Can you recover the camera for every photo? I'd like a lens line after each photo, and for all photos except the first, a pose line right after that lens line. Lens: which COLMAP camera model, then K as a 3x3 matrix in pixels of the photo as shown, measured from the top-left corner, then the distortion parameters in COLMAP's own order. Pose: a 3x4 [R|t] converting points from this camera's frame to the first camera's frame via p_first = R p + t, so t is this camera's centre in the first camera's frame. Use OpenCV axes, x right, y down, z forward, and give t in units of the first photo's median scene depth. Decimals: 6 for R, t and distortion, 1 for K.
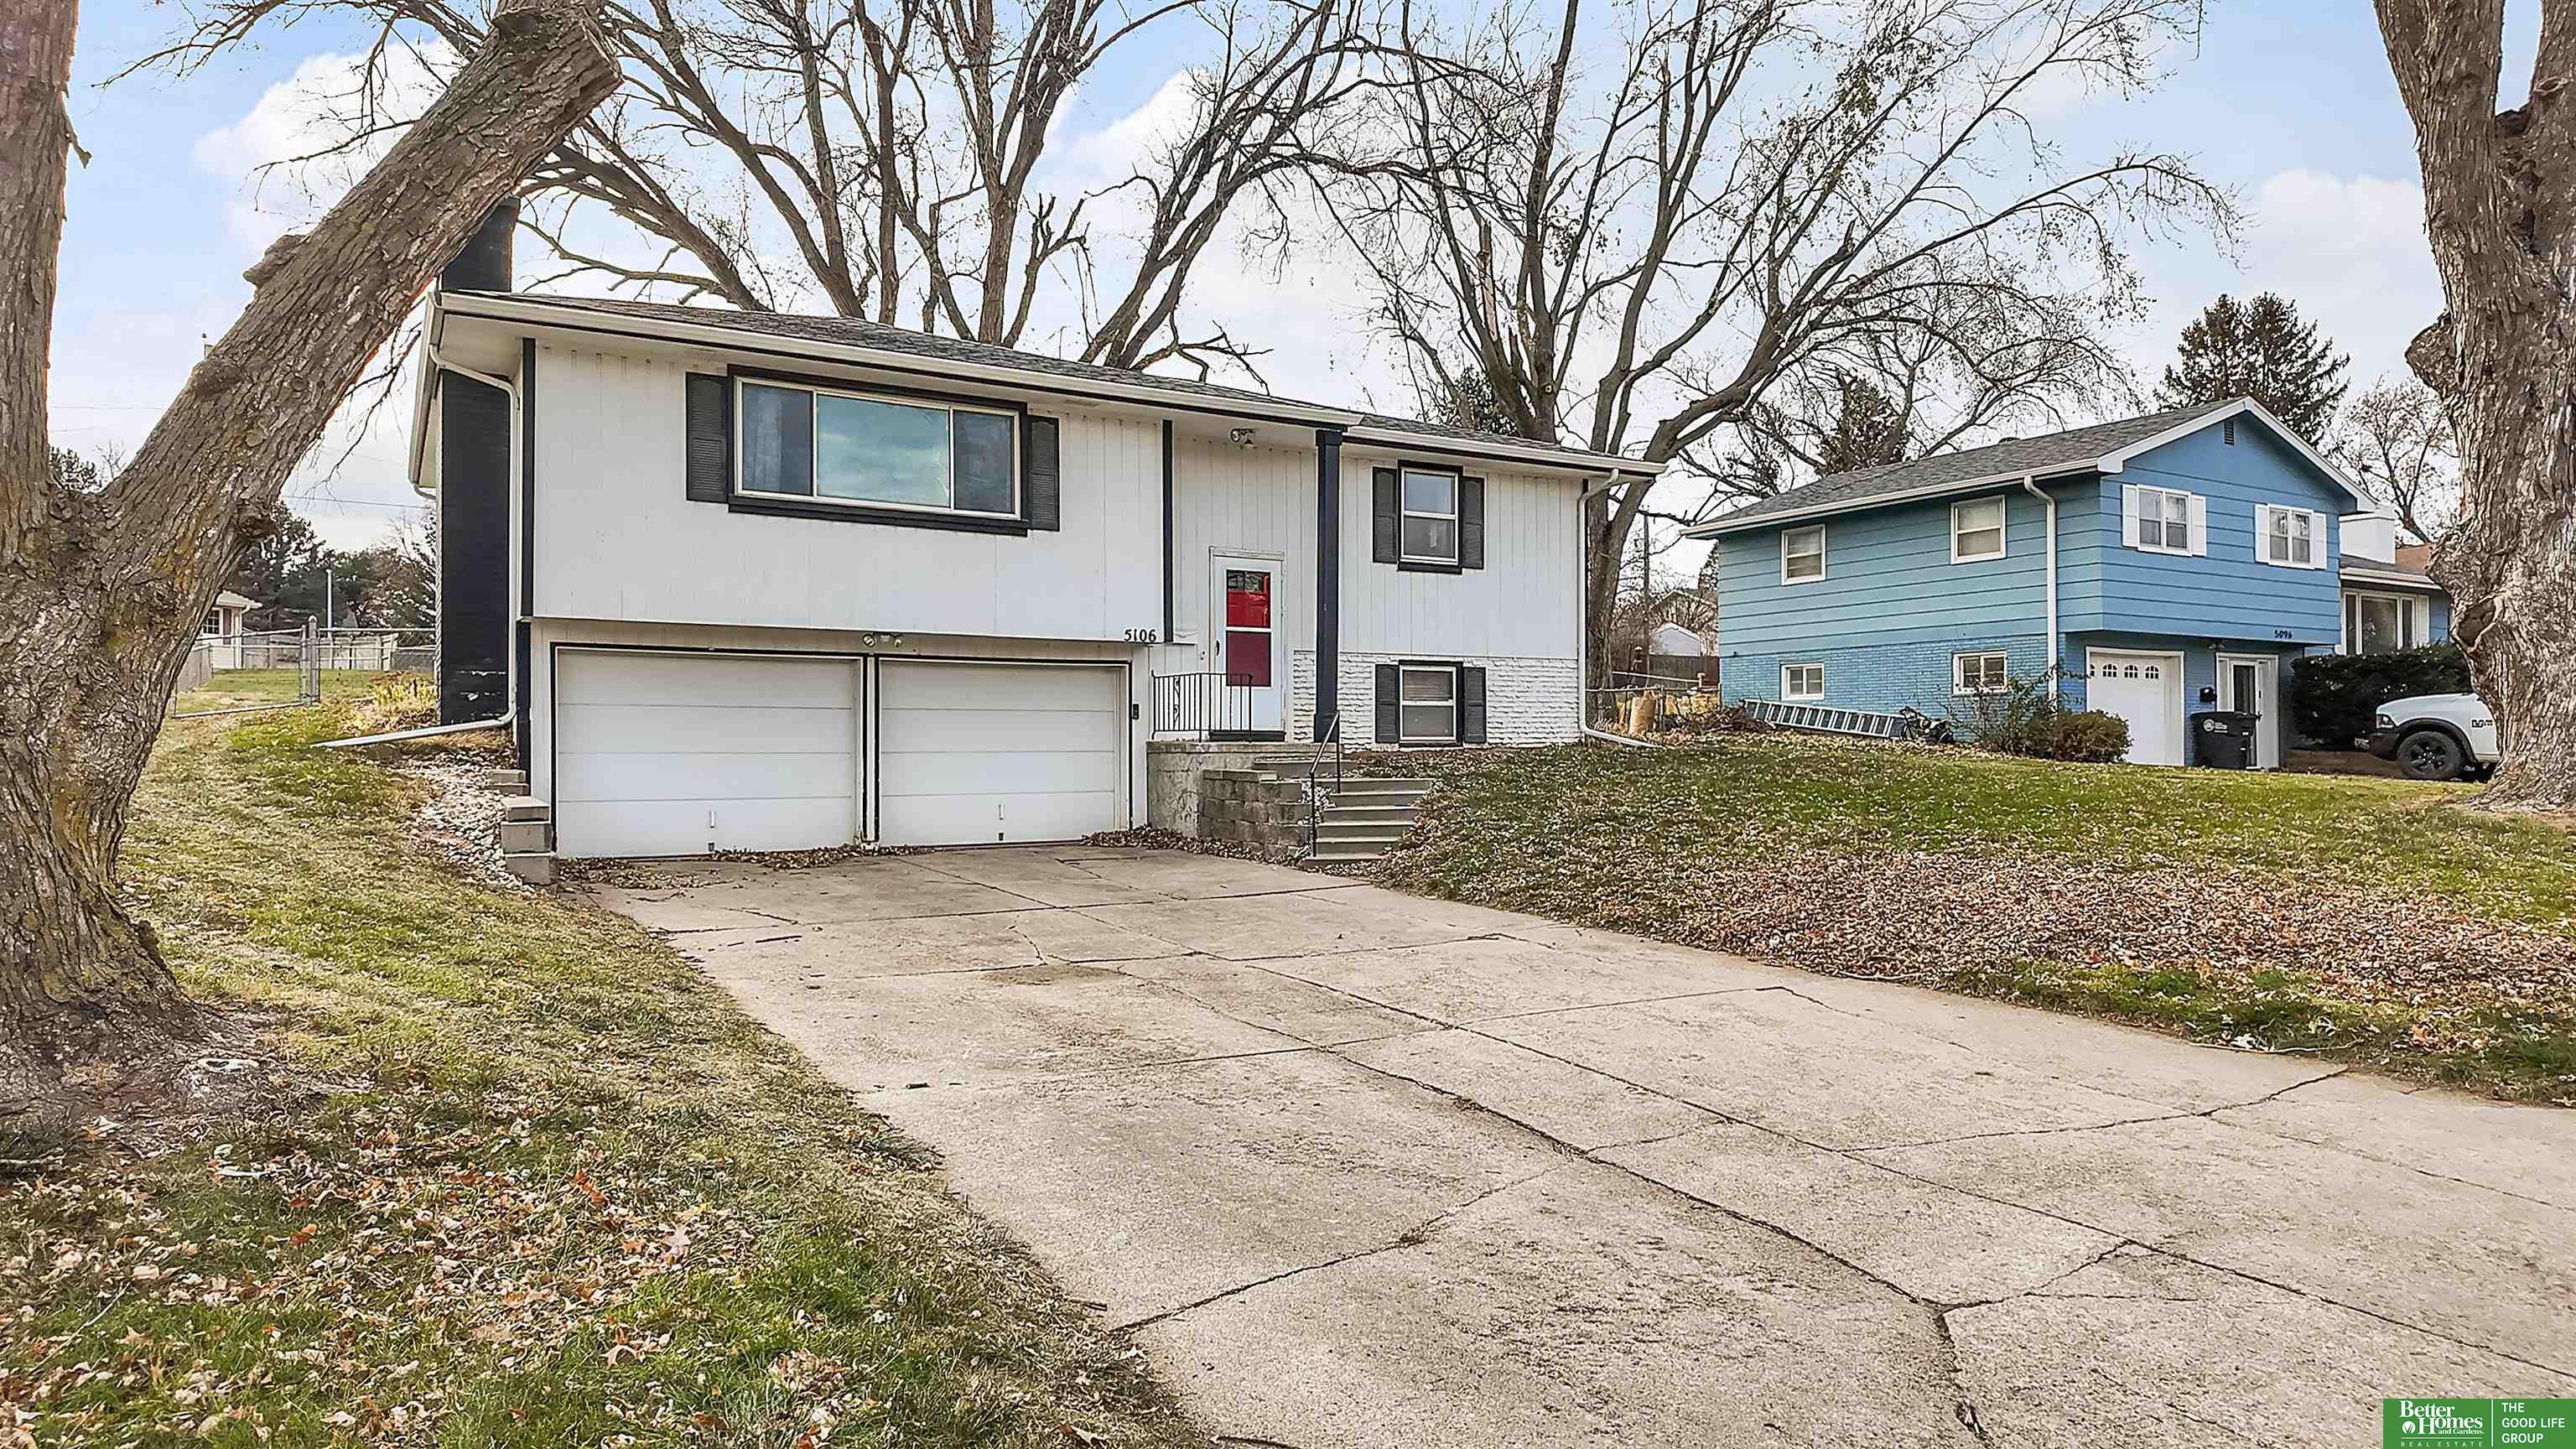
lens RADIAL K [[1462.7, 0, 1288.0], [0, 1462.7, 724.5], [0, 0, 1]] dist [-0.001019, -0.000741]
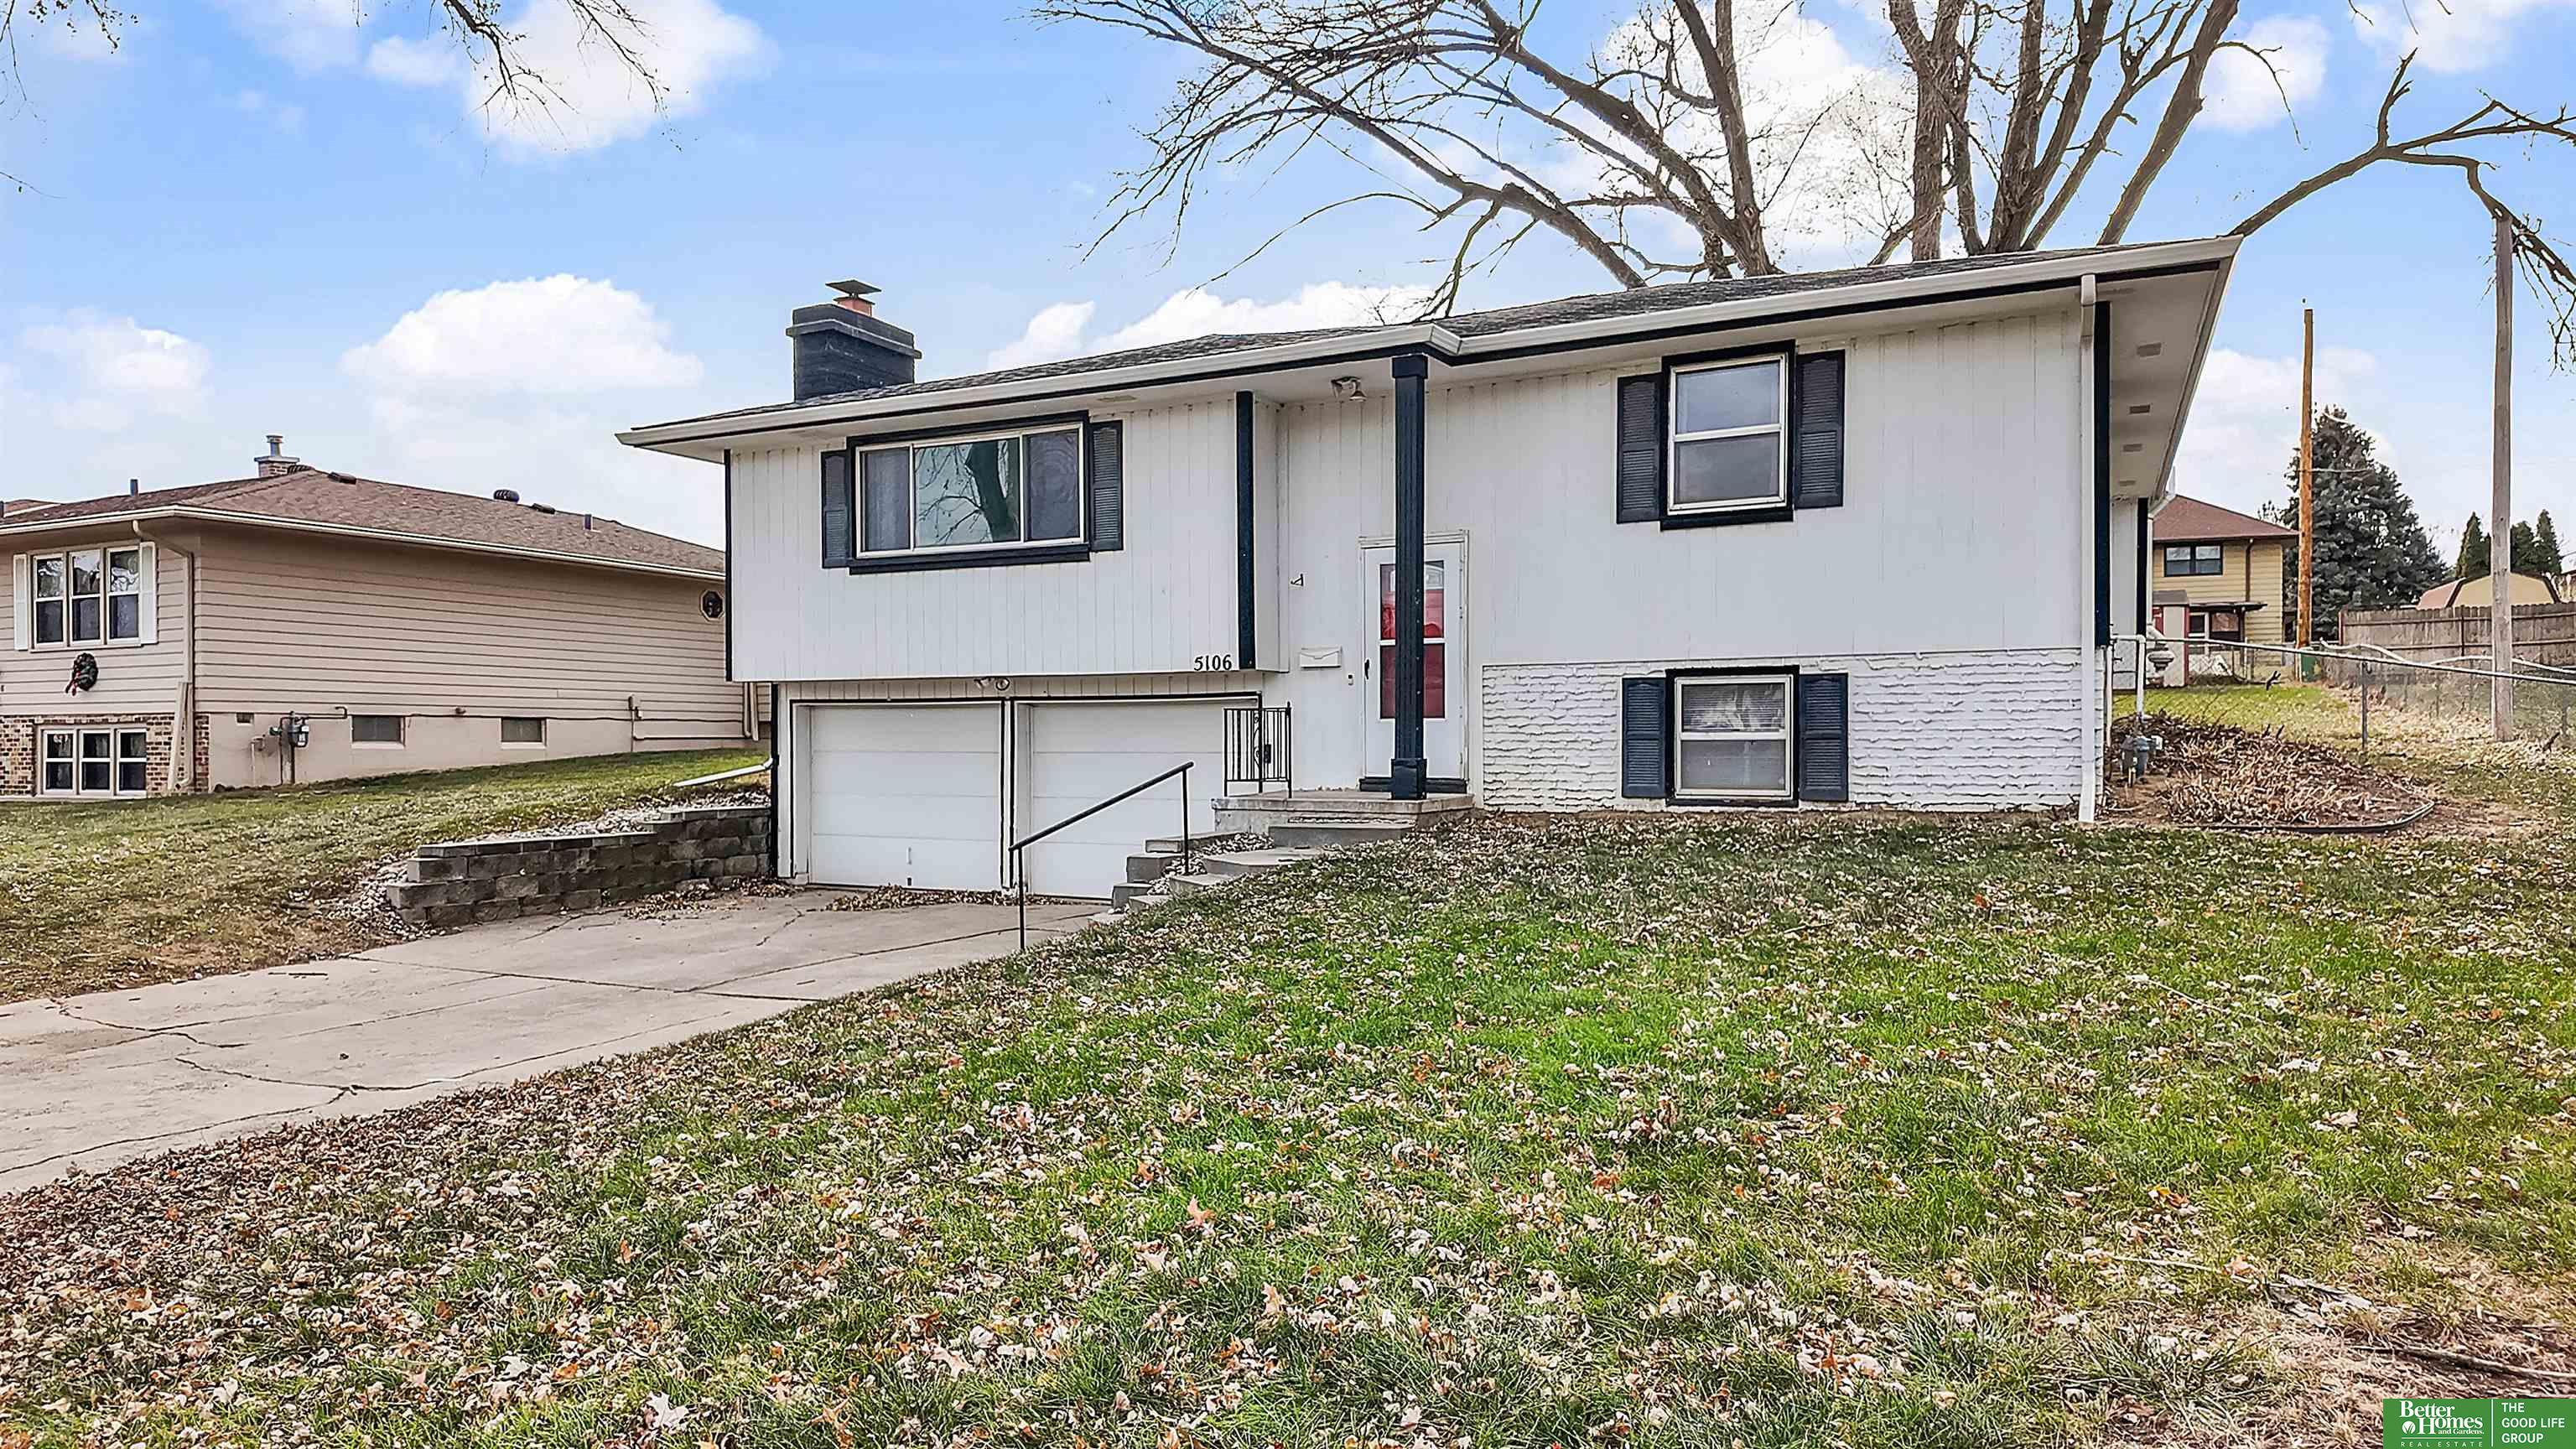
lens RADIAL K [[1525.9, 0, 1286.8], [0, 1525.9, 751.1], [0, 0, 1]] dist [0.000429, -0.002920]
pose [[0.529969, 0.005410, -0.848000, 0.588334], [0.012844, 0.999814, 0.014405, -0.021296], [0.847920, -0.018526, 0.529800, 0.530987]]
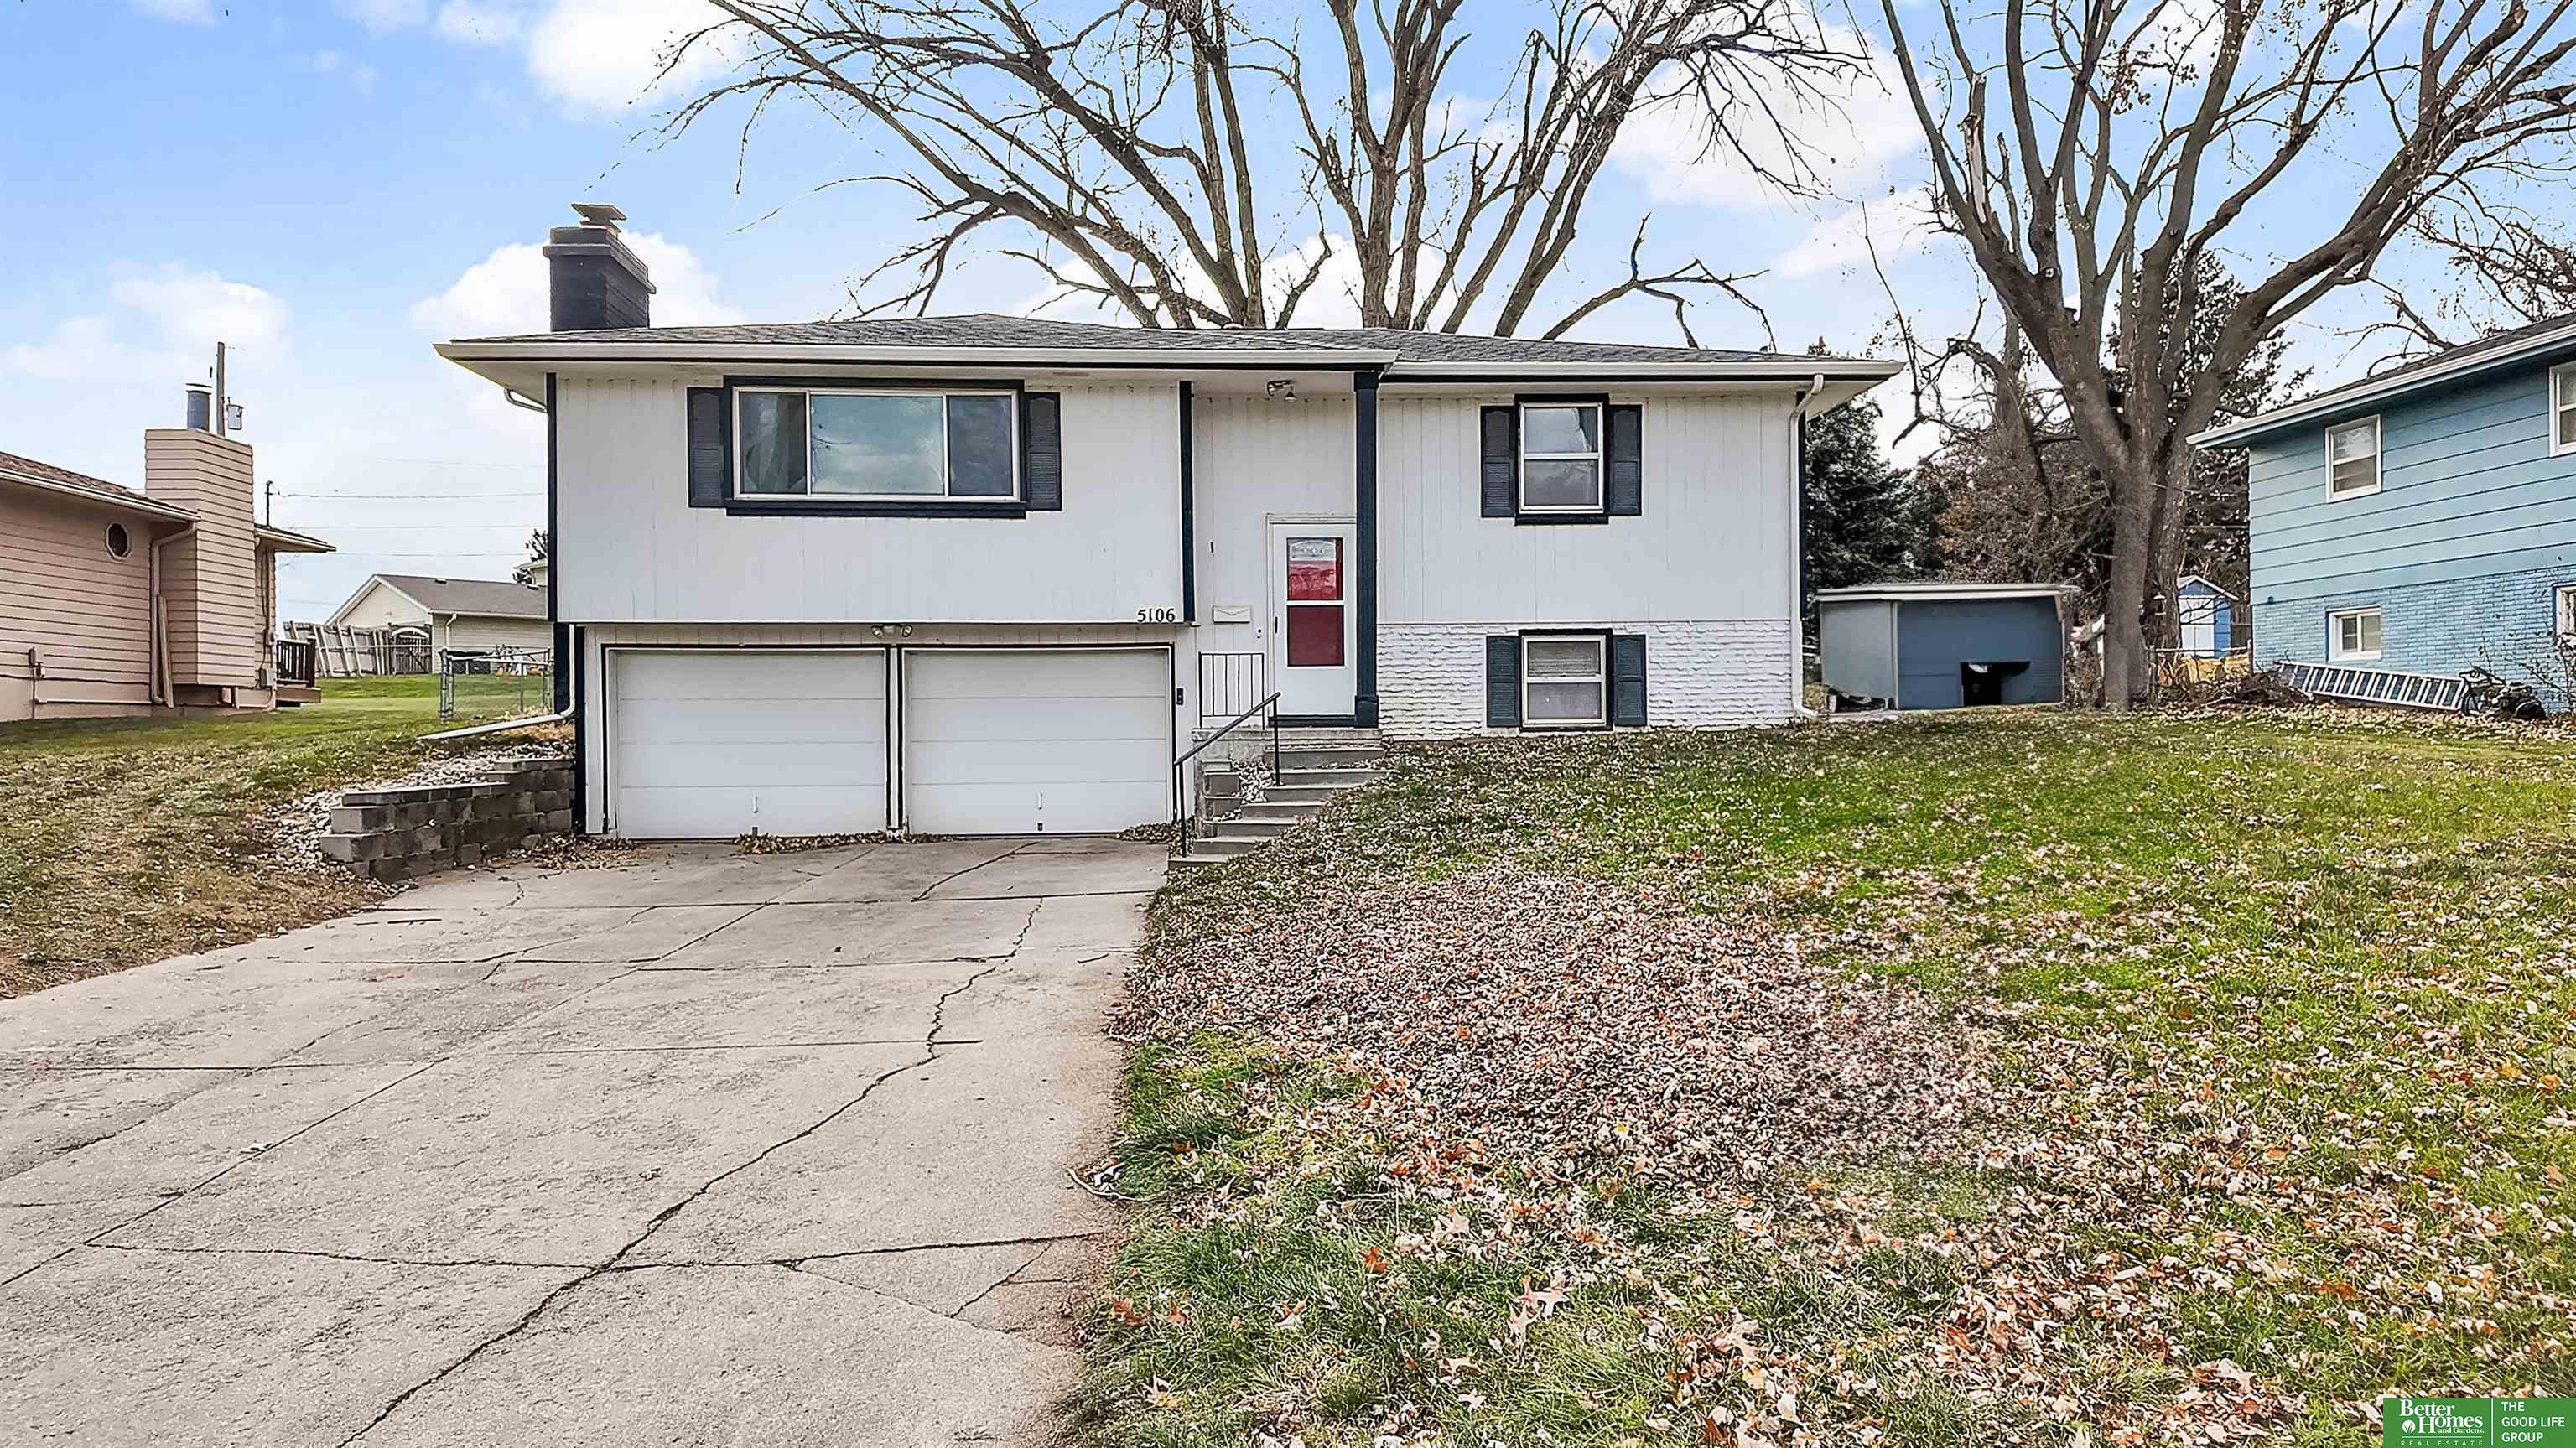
lens RADIAL K [[1510.0, 0, 1288.0], [0, 1510.0, 724.0], [0, 0, 1]] dist [0.027820, -0.040925]
pose [[0.890578, -0.008739, -0.454747, 0.376870], [0.014054, 0.999867, 0.008309, 0.001736], [0.454614, -0.013791, 0.890582, 0.161216]]
